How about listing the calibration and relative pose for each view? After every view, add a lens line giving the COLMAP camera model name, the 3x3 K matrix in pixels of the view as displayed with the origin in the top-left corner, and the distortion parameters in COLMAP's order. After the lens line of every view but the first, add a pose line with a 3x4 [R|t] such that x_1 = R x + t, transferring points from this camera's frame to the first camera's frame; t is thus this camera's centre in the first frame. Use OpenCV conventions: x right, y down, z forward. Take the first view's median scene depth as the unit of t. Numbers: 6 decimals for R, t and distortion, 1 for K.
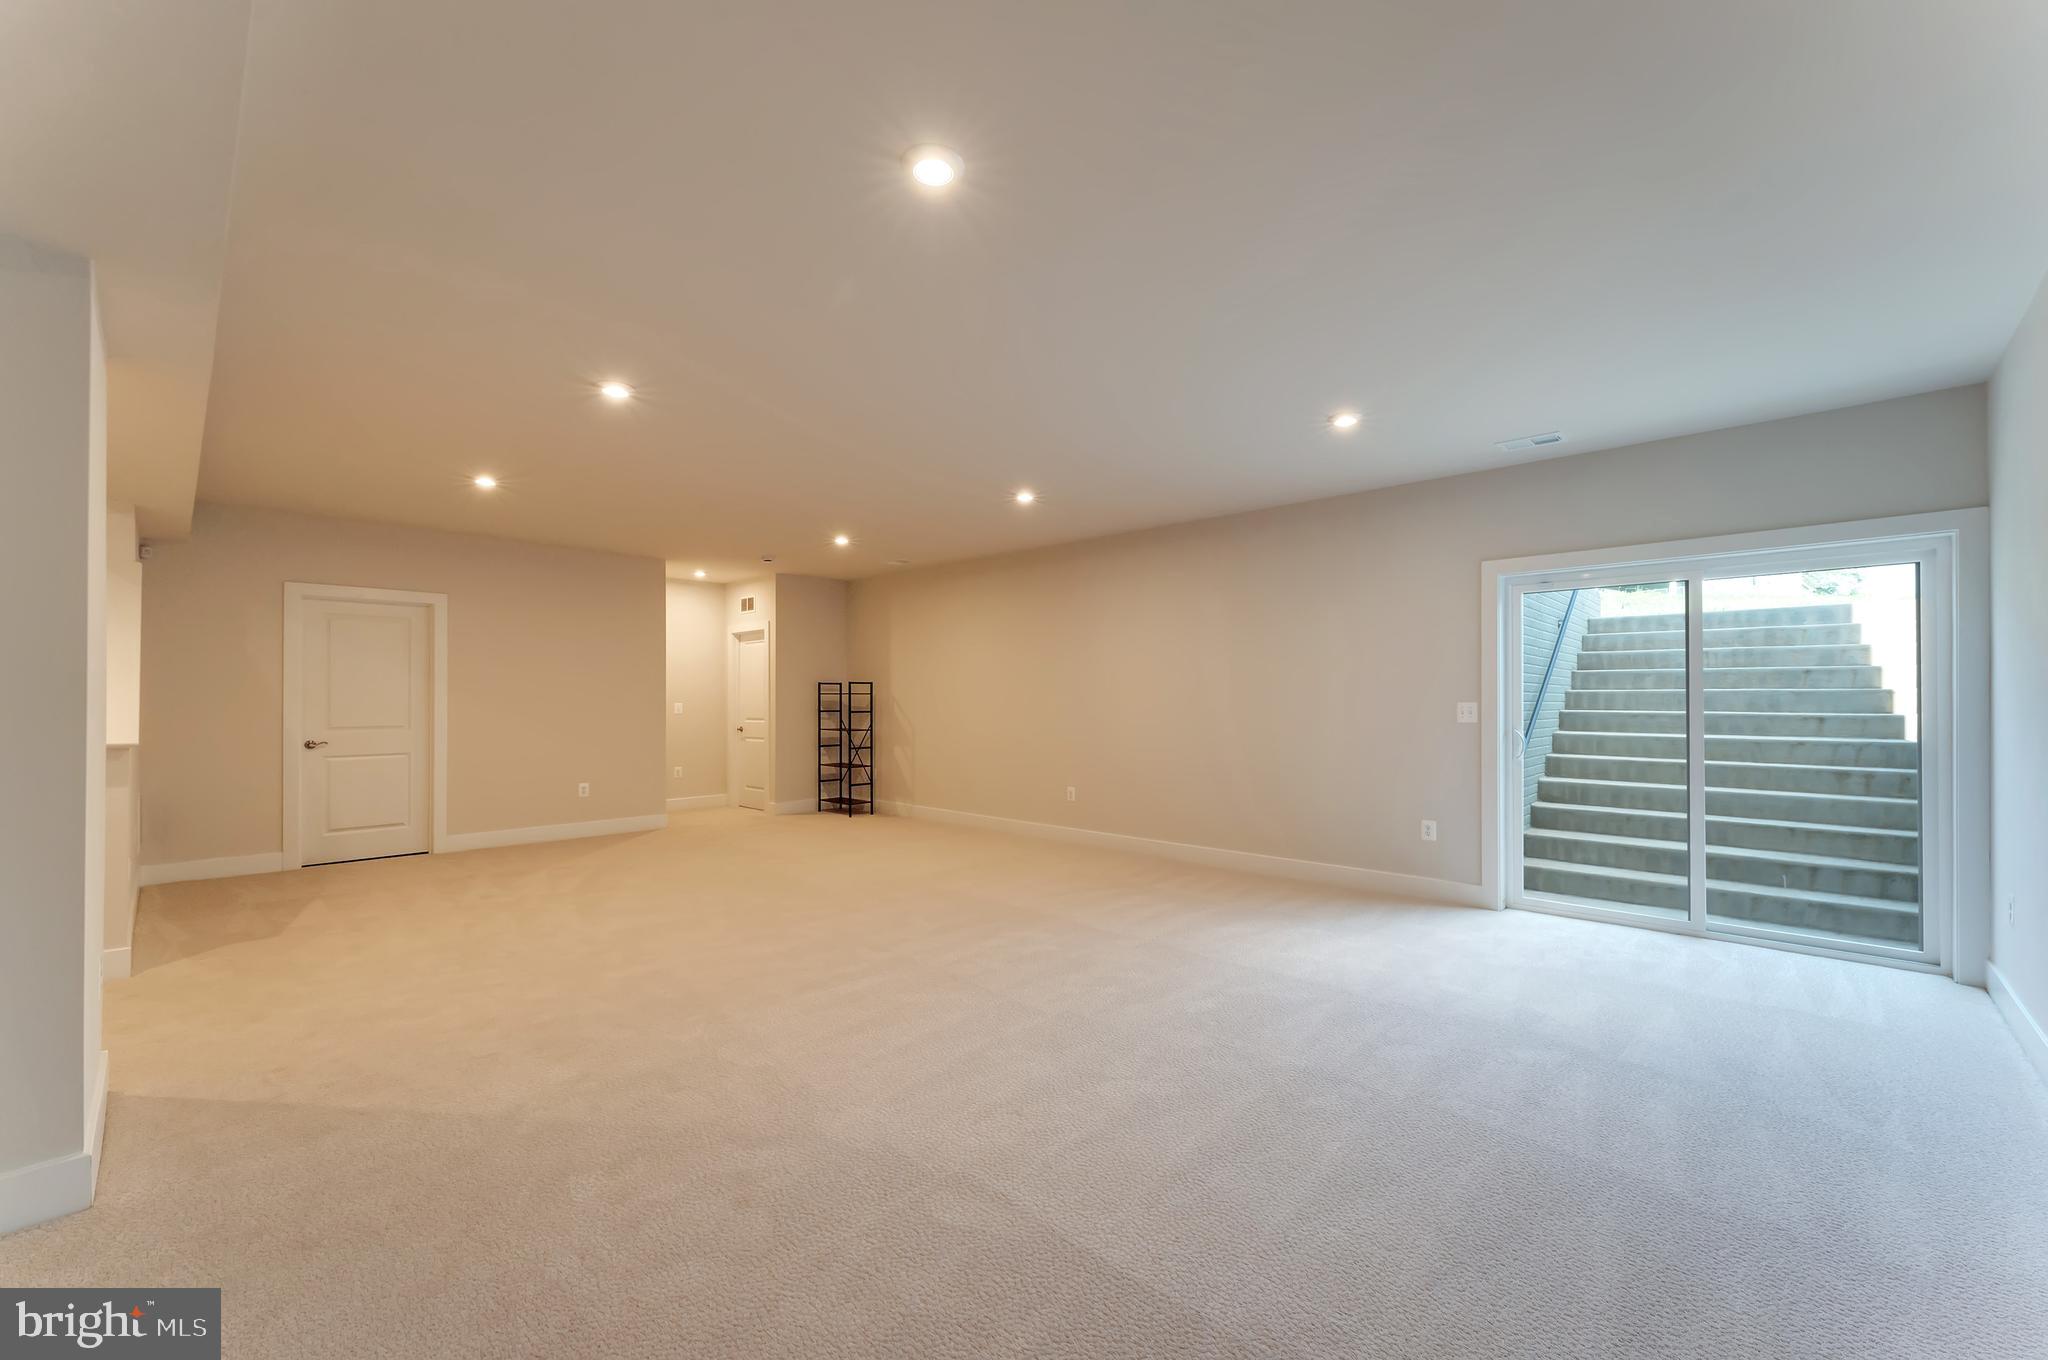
lens RADIAL K [[810.2, 0, 1021.1], [0, 810.2, 699.6], [0, 0, 1]] dist [0.000581, 0.000017]
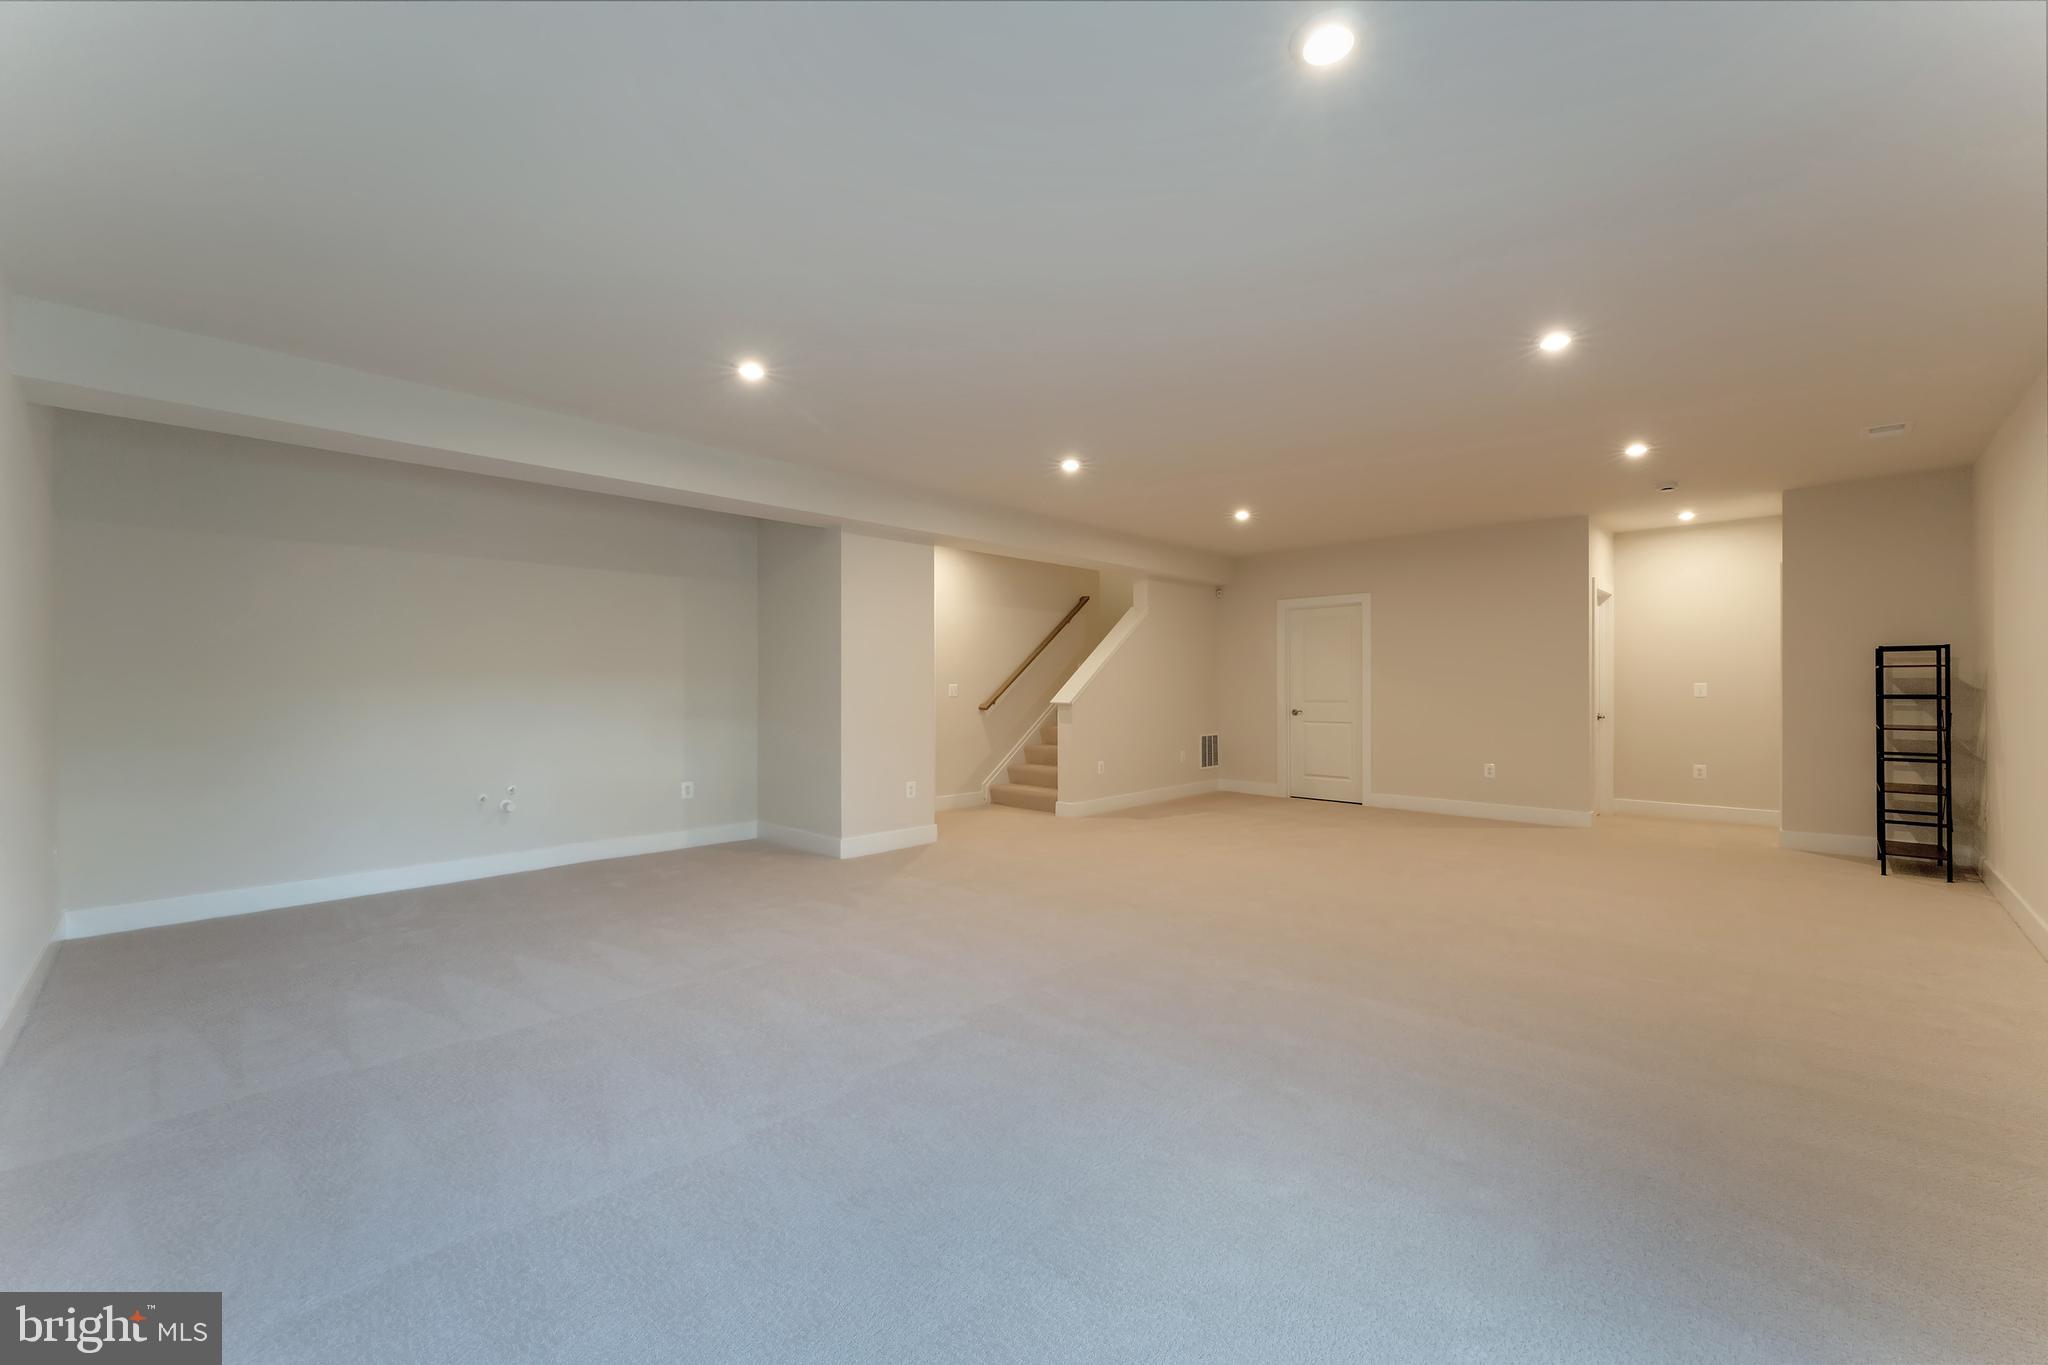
lens RADIAL K [[832.5, 0, 1016.8], [0, 832.5, 673.4], [0, 0, 1]] dist [0.003710, 0.000222]
pose [[-0.028874, -0.012530, -0.999505, 0.482153], [0.002444, 0.999918, -0.012606, 0.003986], [0.999580, -0.002806, -0.028841, 0.451072]]
